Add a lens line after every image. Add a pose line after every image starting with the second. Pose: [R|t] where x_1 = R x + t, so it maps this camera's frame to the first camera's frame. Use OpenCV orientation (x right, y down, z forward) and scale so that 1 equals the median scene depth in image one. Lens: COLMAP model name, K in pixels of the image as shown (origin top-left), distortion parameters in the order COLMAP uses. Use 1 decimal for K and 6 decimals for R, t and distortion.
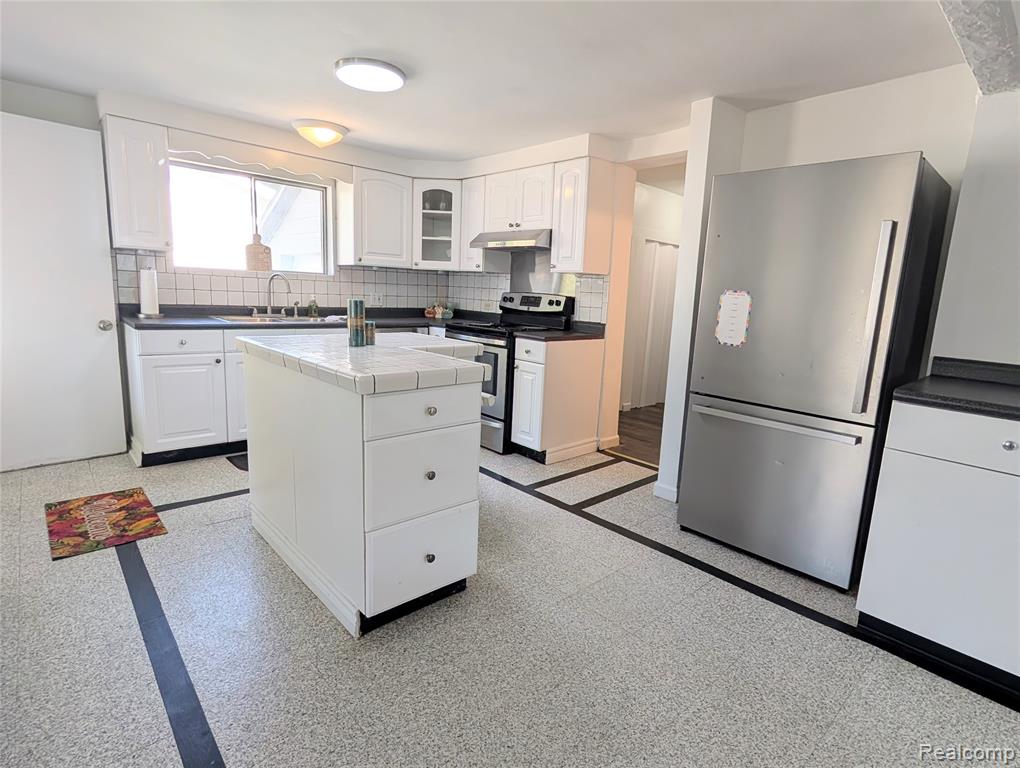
lens RADIAL K [[534.2, 0, 521.1], [0, 534.2, 375.6], [0, 0, 1]] dist [-0.001447, 0.000369]
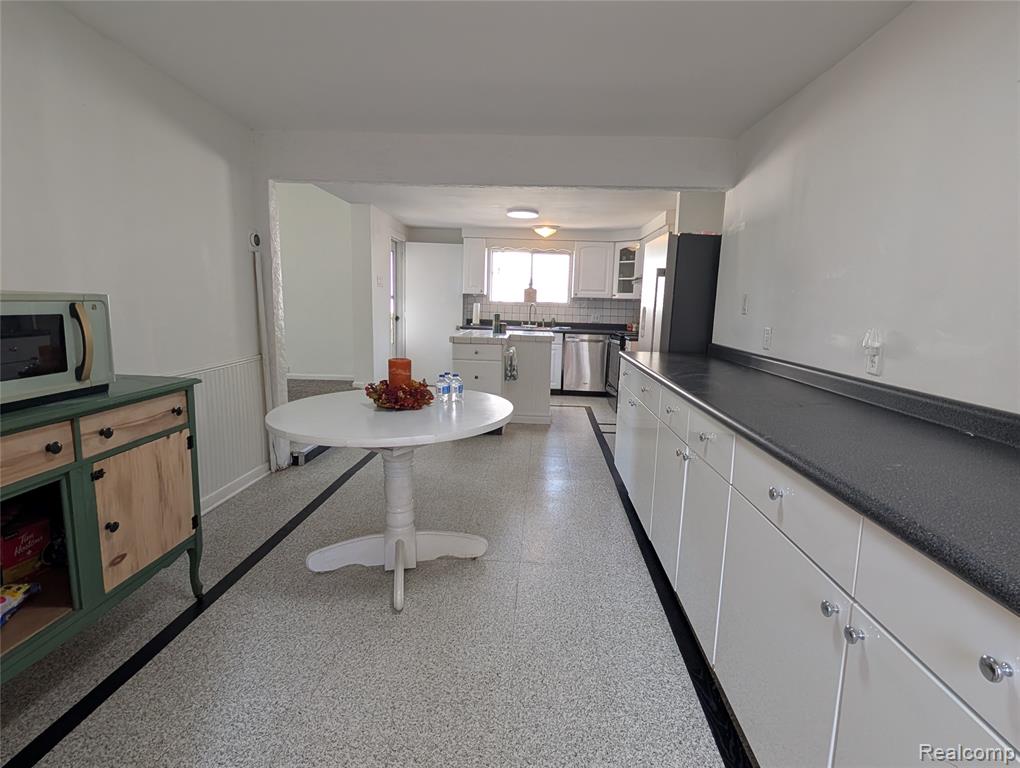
lens RADIAL K [[526.2, 0, 523.8], [0, 526.2, 379.2], [0, 0, 1]] dist [-0.003748, -0.000093]
pose [[0.712696, 0.074267, -0.697531, 0.793198], [-0.106676, 0.994289, -0.003132, 0.077830], [0.693314, 0.076641, 0.716548, -0.309569]]
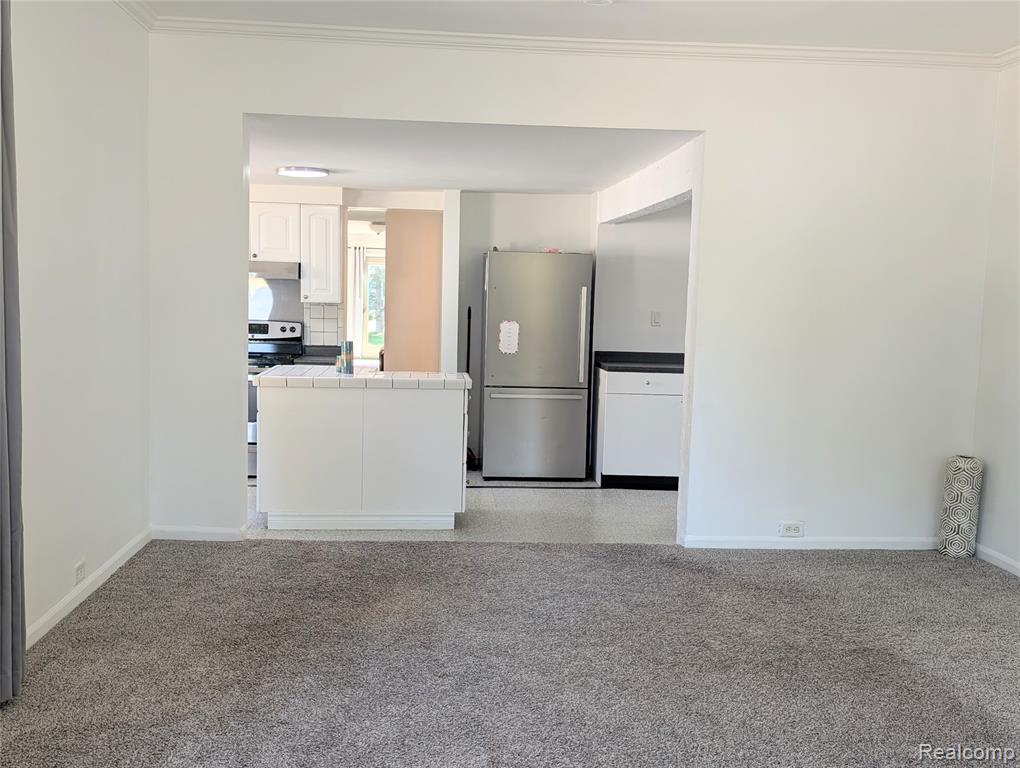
lens RADIAL K [[1072.6, 0, 510.0], [0, 1072.6, 384.0], [0, 0, 1]] dist [0.074747, -0.183942]
pose [[0.634258, -0.094913, 0.767273, -1.253428], [0.126558, 0.991795, 0.018069, -0.014577], [-0.762692, 0.085644, 0.641066, -0.643120]]
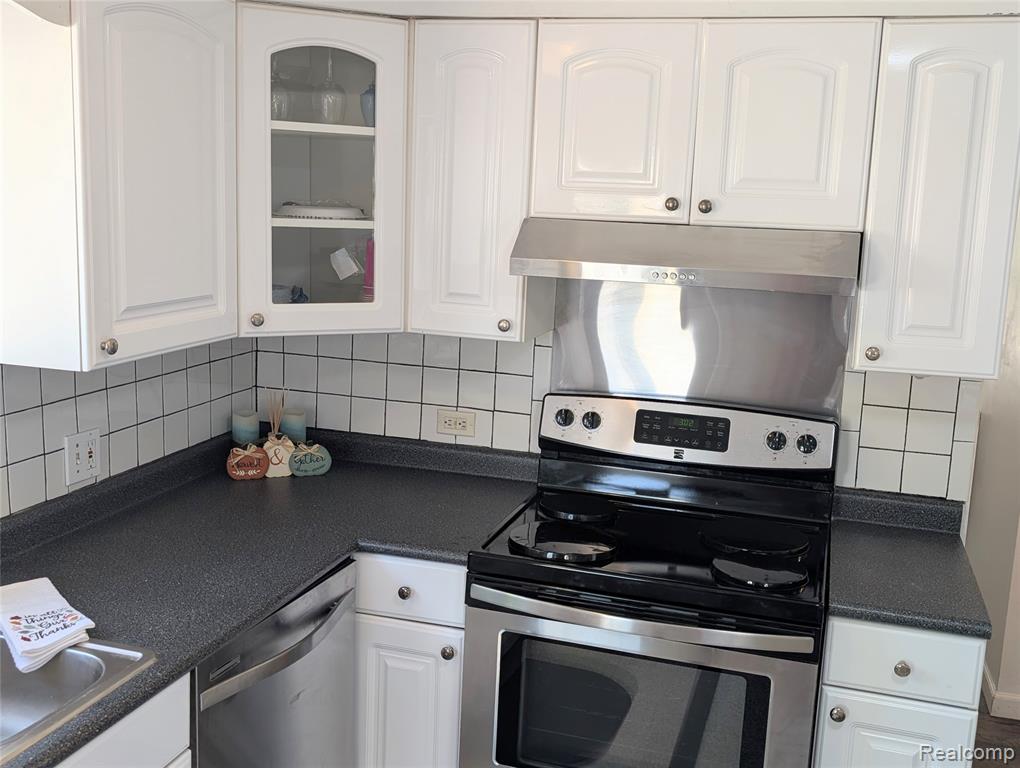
lens RADIAL K [[1072.6, 0, 510.0], [0, 1072.6, 384.0], [0, 0, 1]] dist [0.074747, -0.183942]
pose [[0.869037, -0.099976, 0.484541, -0.389554], [0.080252, 0.994885, 0.061343, -0.221073], [-0.488195, -0.014424, 0.872615, 0.510008]]
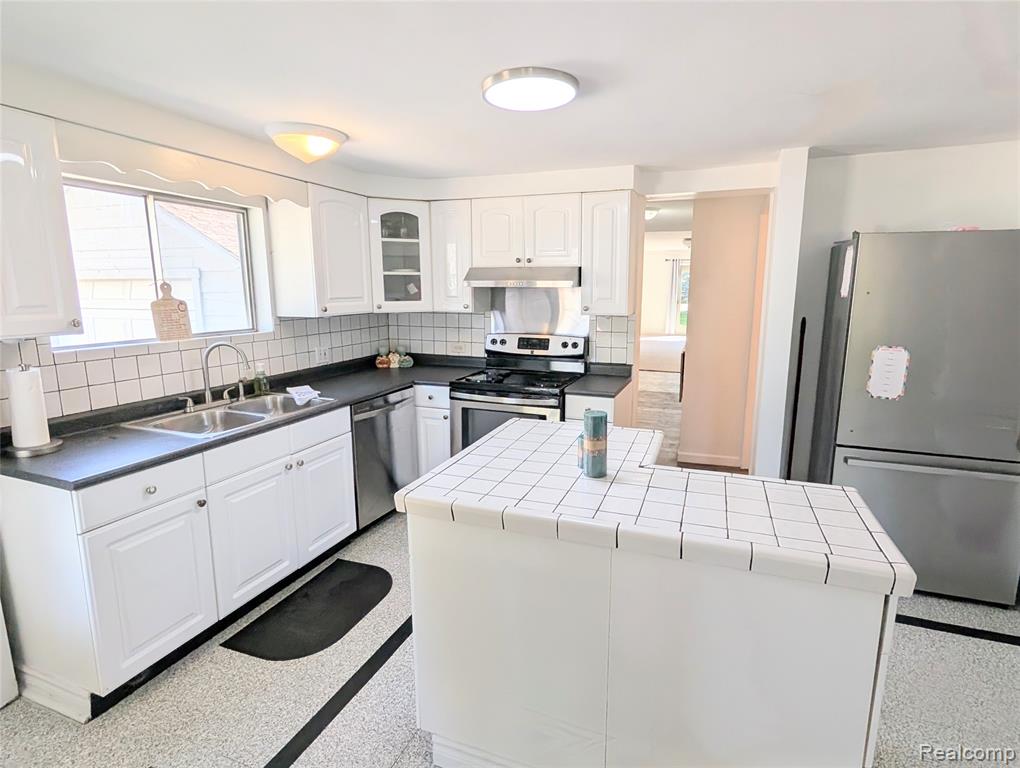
lens RADIAL K [[526.2, 0, 523.8], [0, 526.2, 379.2], [0, 0, 1]] dist [-0.003748, -0.000093]
pose [[0.895278, -0.122705, 0.428277, -0.387885], [0.111106, 0.992443, 0.052085, -0.132112], [-0.431432, 0.000953, 0.902145, 0.230579]]
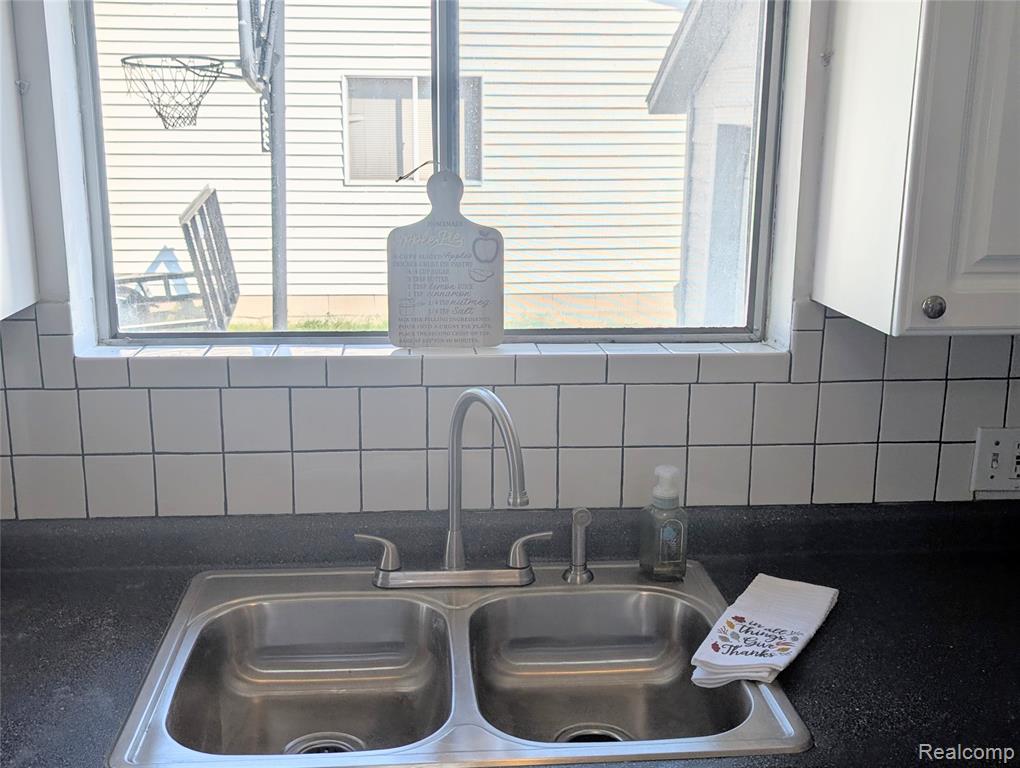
lens RADIAL K [[1072.6, 0, 510.0], [0, 1072.6, 384.0], [0, 0, 1]] dist [0.074747, -0.183942]
pose [[0.791219, 0.108214, -0.601882, -0.207052], [-0.070645, 0.993804, 0.085810, -0.218114], [0.607438, -0.025374, 0.793962, 0.669559]]
